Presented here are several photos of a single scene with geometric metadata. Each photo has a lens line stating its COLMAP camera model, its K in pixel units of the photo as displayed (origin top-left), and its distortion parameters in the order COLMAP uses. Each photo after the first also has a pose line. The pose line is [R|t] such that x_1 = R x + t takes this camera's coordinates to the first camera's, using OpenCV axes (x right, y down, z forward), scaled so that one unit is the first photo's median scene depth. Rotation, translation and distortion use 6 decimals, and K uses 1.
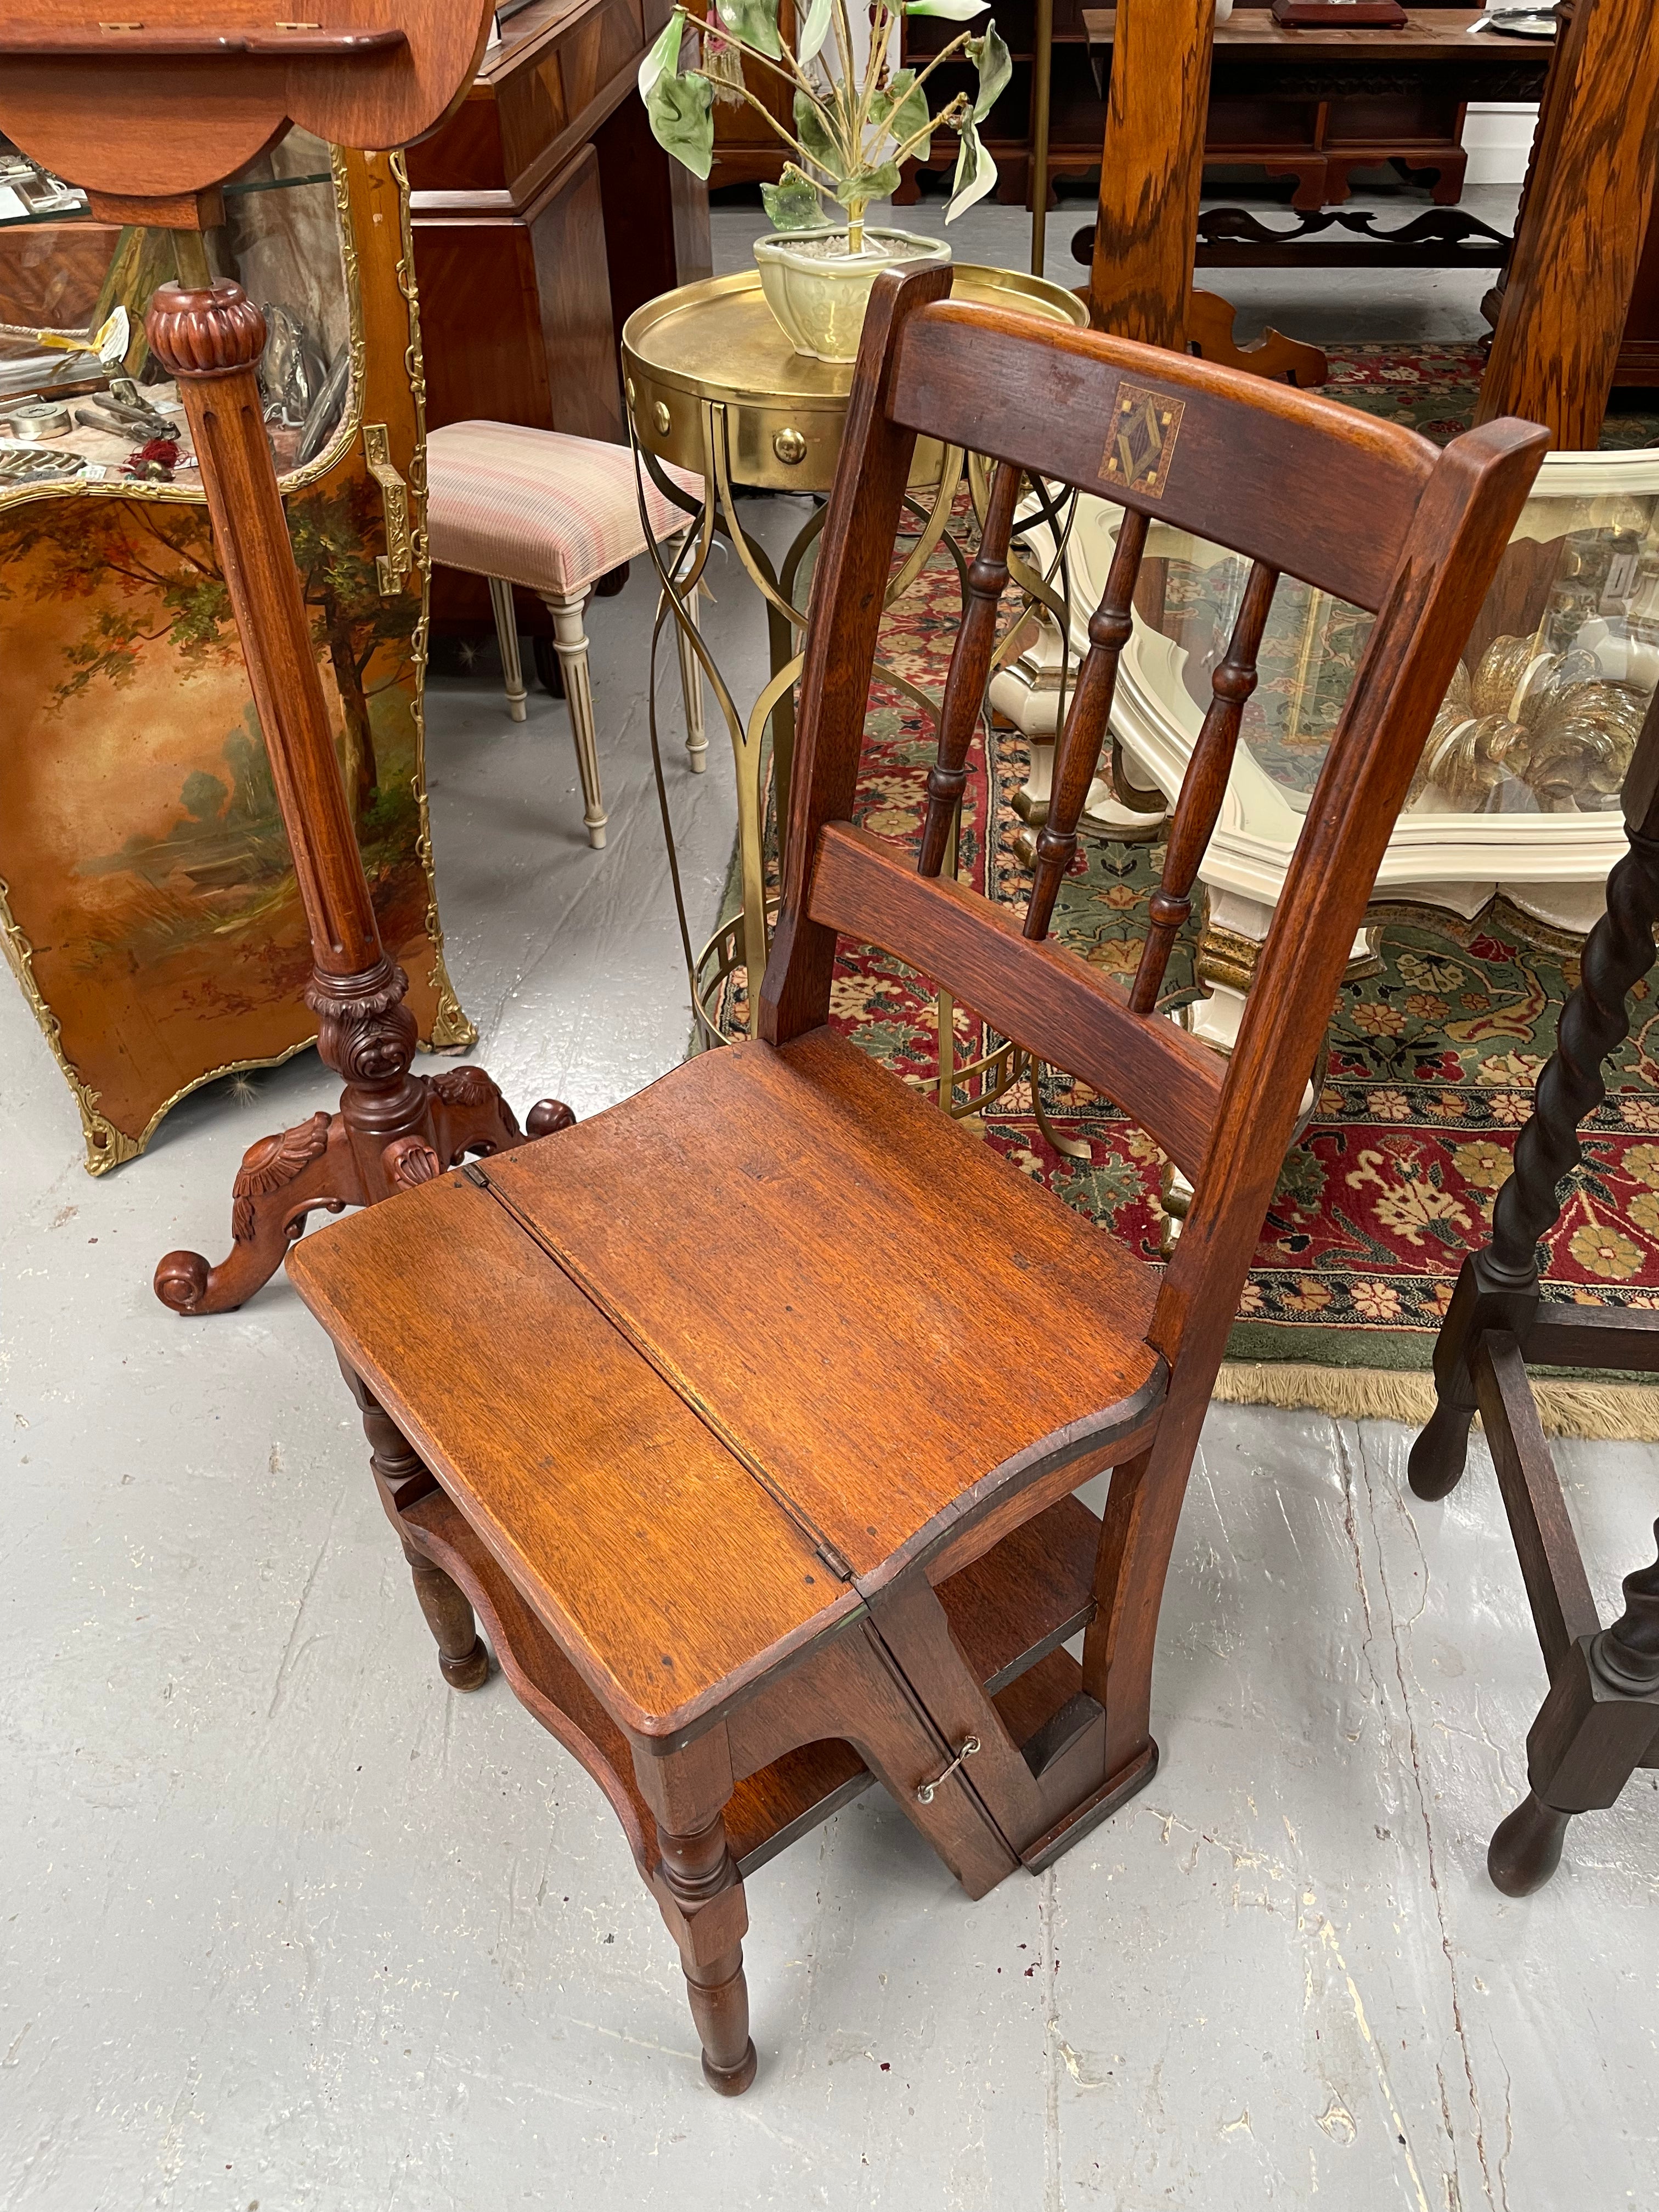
lens RADIAL K [[1685.8, 0, 816.2], [0, 1685.8, 1116.3], [0, 0, 1]] dist [0.081611, -0.111471]
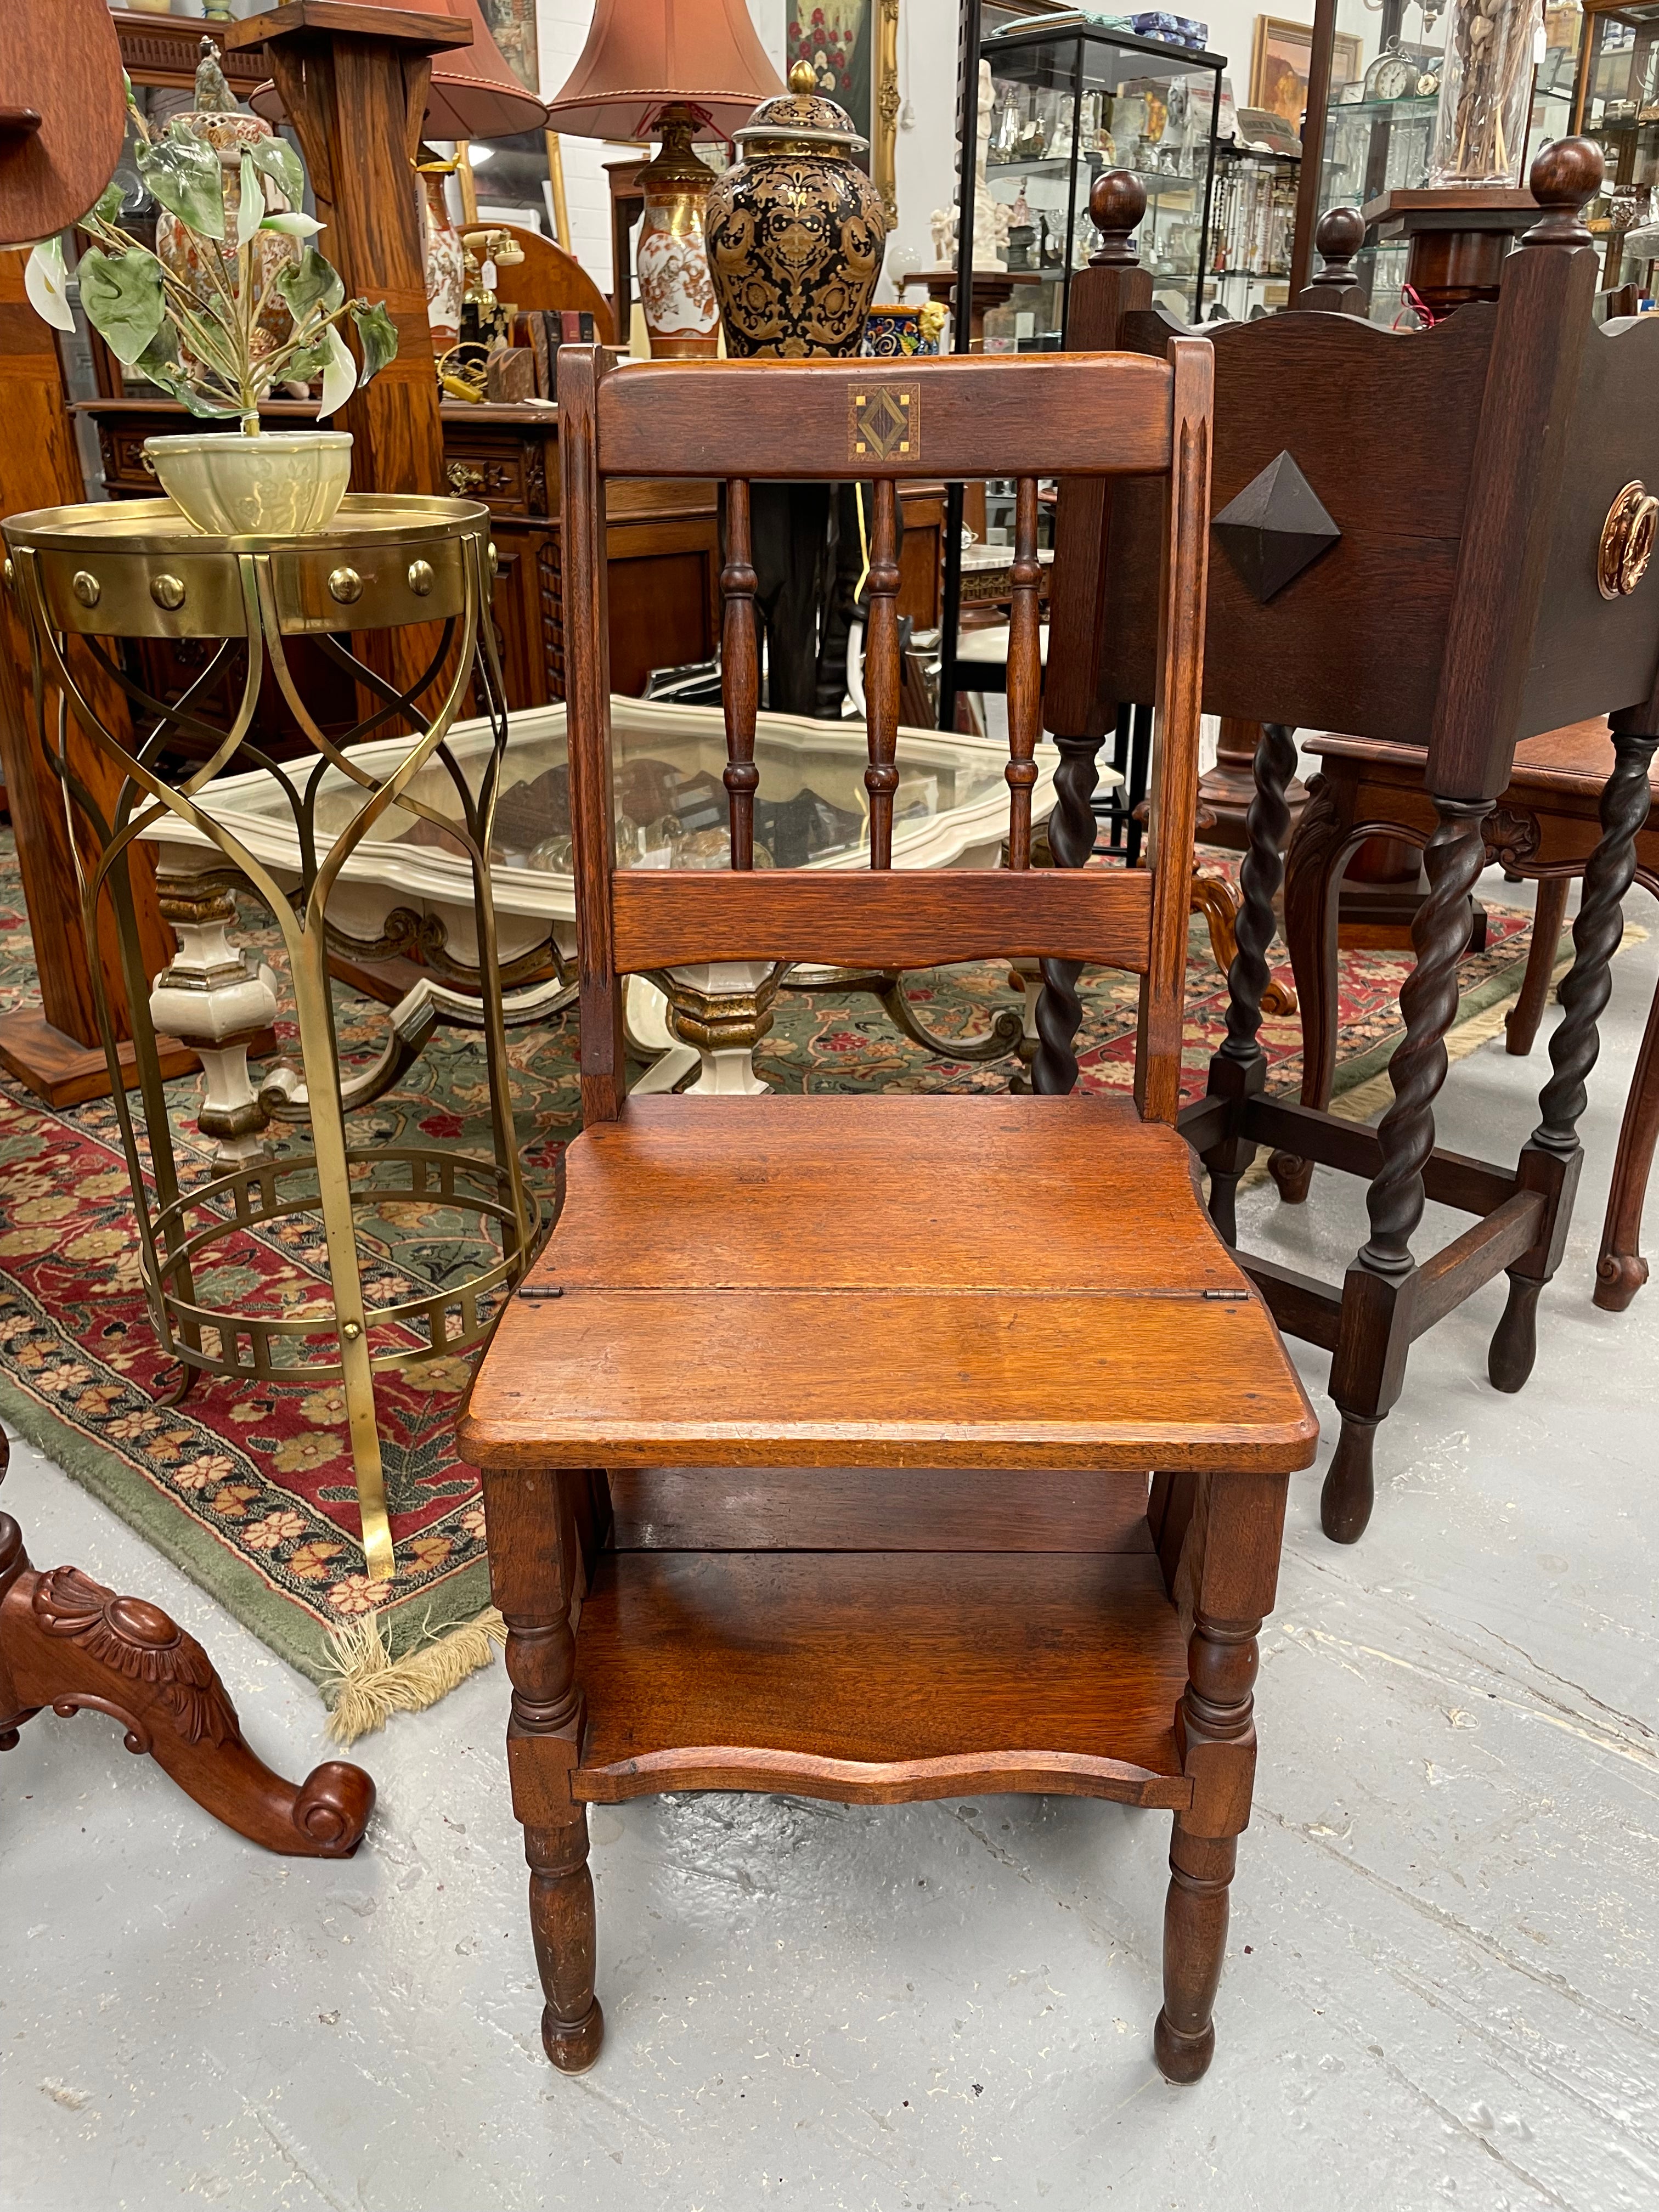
lens RADIAL K [[1685.8, 0, 826.7], [0, 1685.8, 1114.4], [0, 0, 1]] dist [0.081611, -0.111471]
pose [[0.617492, -0.297170, 0.728281, -0.430351], [0.494281, 0.866840, -0.065381, 0.051423], [-0.611873, 0.400348, 0.682153, 0.177235]]
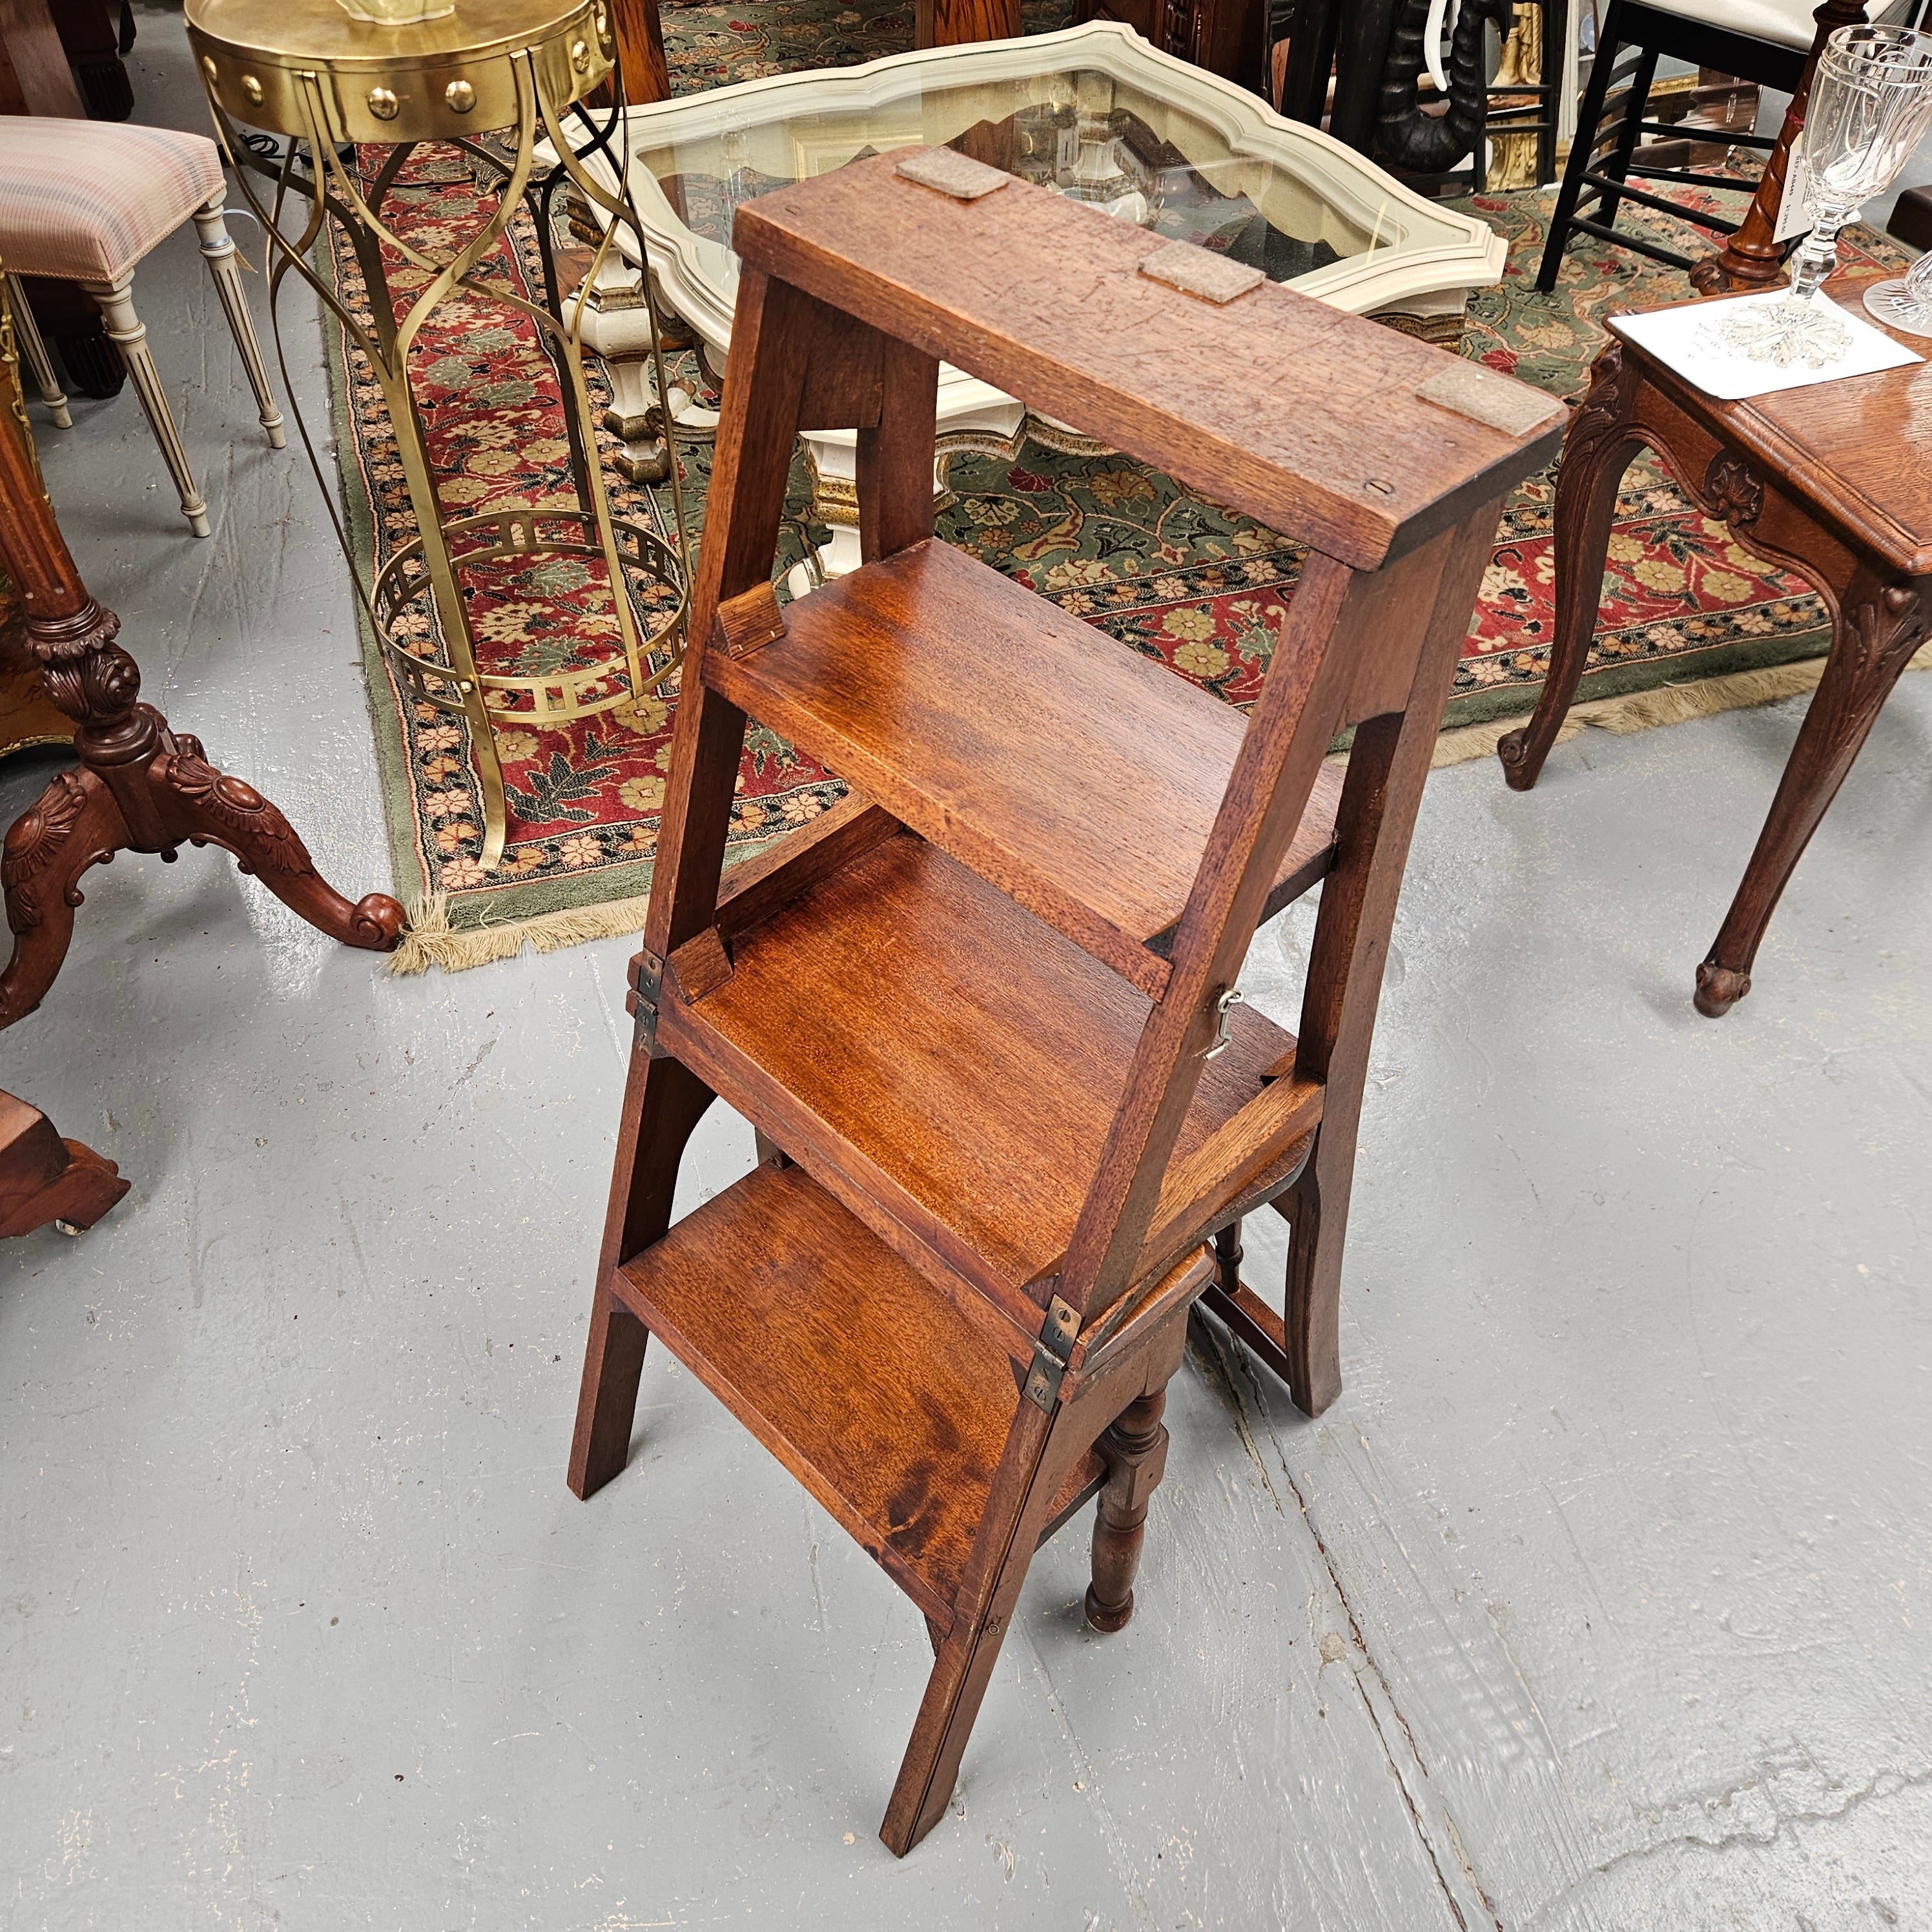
lens RADIAL K [[1734.9, 0, 978.3], [0, 1734.9, 966.3], [0, 0, 1]] dist [0.067346, -0.061580]
pose [[0.924947, -0.251483, 0.285007, -0.085109], [0.222092, 0.966092, 0.131689, 0.069290], [-0.308460, -0.058507, 0.949436, -0.195583]]
